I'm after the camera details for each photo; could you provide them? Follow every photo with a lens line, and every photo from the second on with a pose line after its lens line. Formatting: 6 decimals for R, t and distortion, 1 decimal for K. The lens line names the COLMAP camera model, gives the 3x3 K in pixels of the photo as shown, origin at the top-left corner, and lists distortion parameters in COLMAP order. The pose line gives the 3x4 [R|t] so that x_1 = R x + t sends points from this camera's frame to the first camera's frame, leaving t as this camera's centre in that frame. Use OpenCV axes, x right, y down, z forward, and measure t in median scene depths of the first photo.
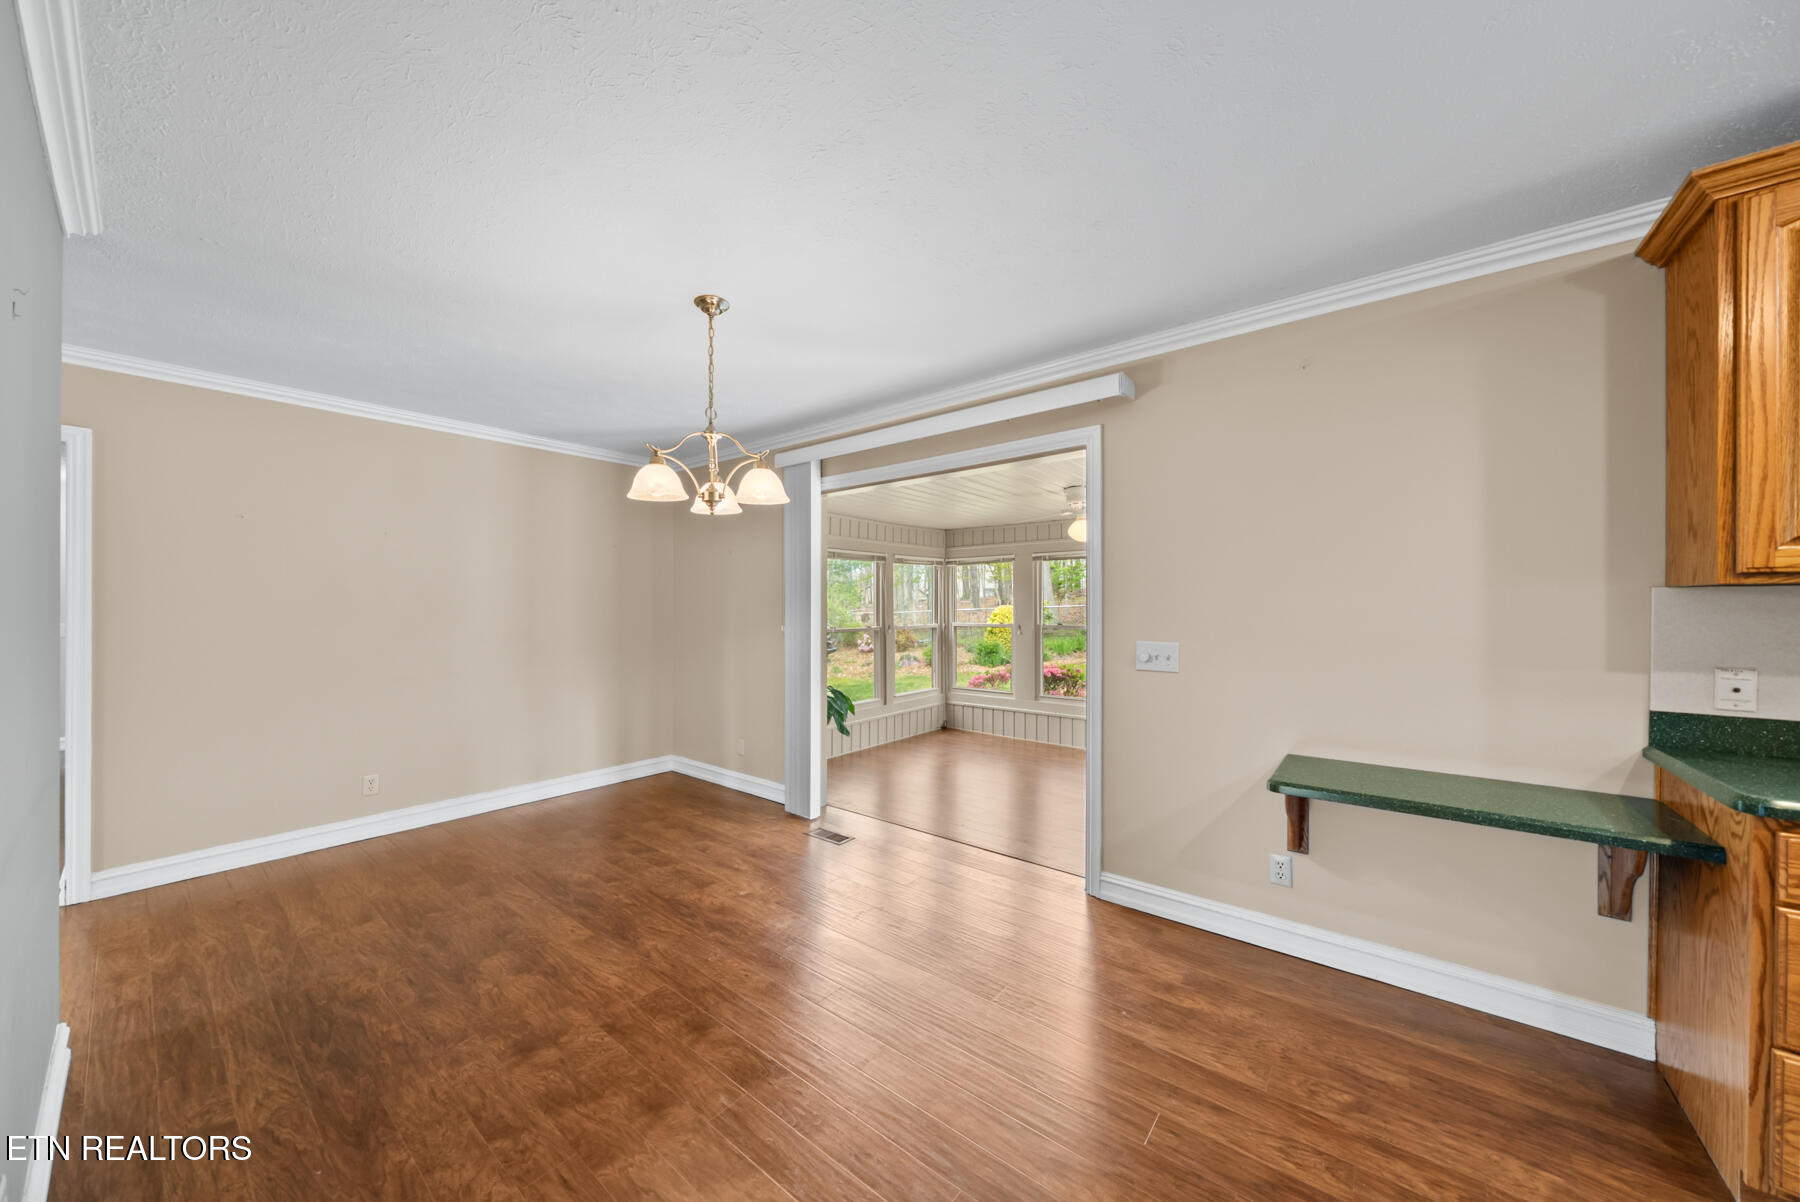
lens RADIAL K [[620.6, 0, 895.2], [0, 620.6, 606.2], [0, 0, 1]] dist [-0.009206, -0.000070]
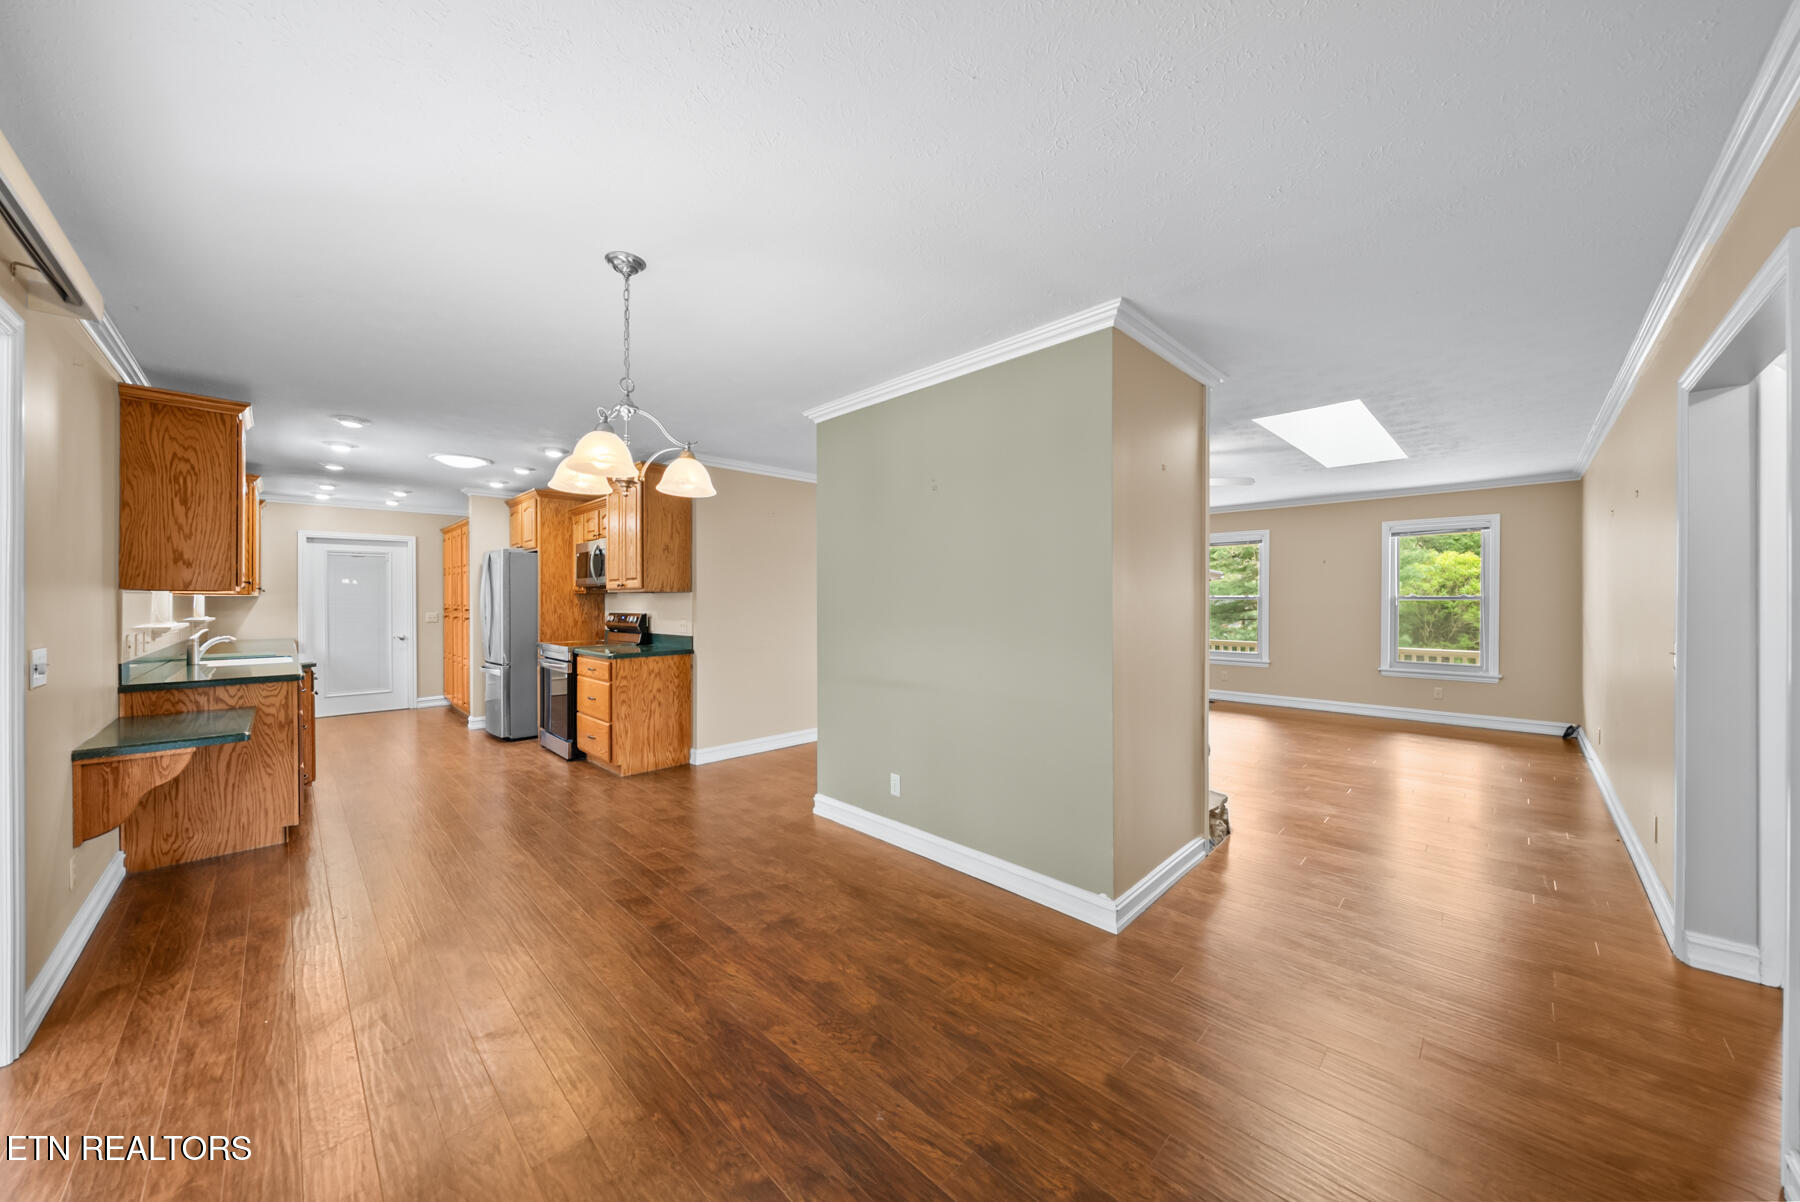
lens RADIAL K [[620.6, 0, 904.1], [0, 620.6, 605.3], [0, 0, 1]] dist [-0.009206, -0.000070]
pose [[-0.995439, -0.000435, 0.095396, -0.983214], [0.000197, 0.999978, 0.006616, 0.002229], [-0.095397, 0.006604, -0.995417, 2.330737]]
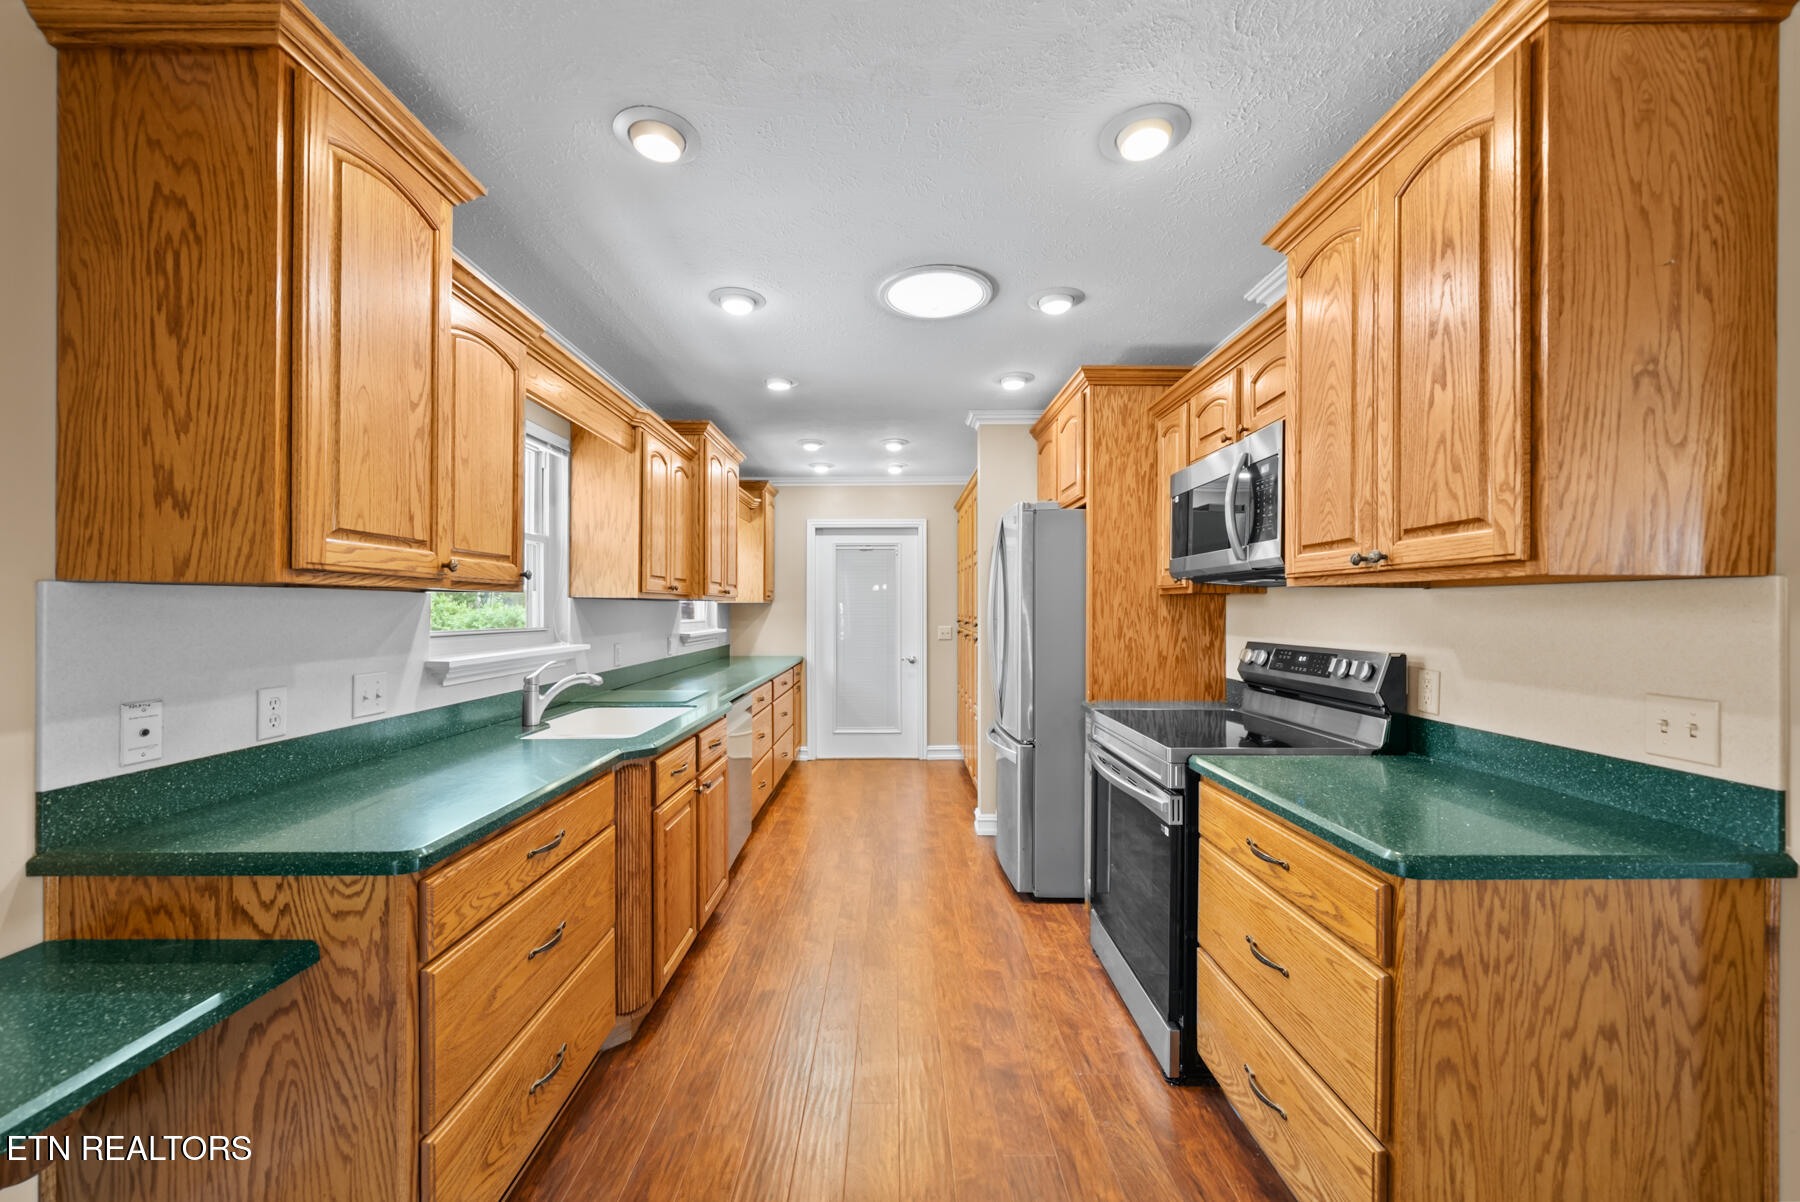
lens RADIAL K [[660.4, 0, 898.0], [0, 660.4, 609.1], [0, 0, 1]] dist [-0.002289, -0.000137]
pose [[-0.628841, -0.001367, 0.777533, 0.223993], [-0.000940, 0.999999, 0.000998, -0.004894], [-0.777533, -0.000104, -0.628842, 0.722656]]
